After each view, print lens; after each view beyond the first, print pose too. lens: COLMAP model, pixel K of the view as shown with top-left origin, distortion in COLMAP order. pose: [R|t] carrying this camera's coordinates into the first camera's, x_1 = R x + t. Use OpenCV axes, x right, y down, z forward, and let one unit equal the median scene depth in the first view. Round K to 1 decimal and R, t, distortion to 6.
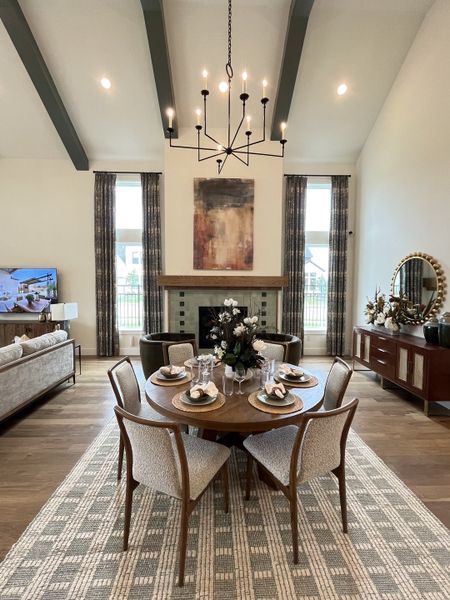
lens RADIAL K [[265.8, 0, 224.7], [0, 265.8, 300.7], [0, 0, 1]] dist [-0.002423, -0.000080]
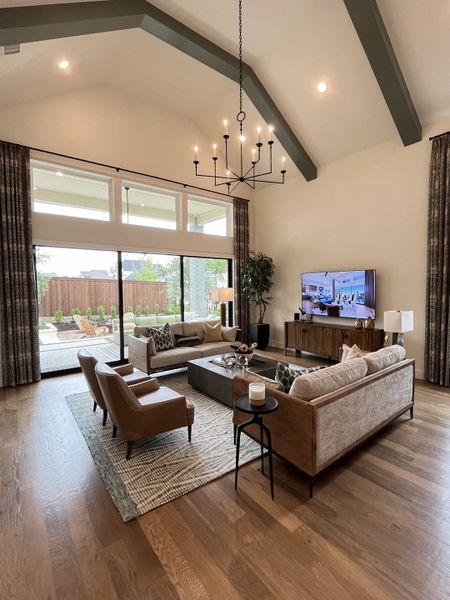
lens RADIAL K [[265.8, 0, 224.8], [0, 265.8, 299.3], [0, 0, 1]] dist [-0.002423, -0.000080]
pose [[0.593987, 0.025375, -0.804074, -0.294486], [-0.040274, 0.999187, 0.001781, -0.005316], [0.803466, 0.031325, 0.594527, 0.121390]]
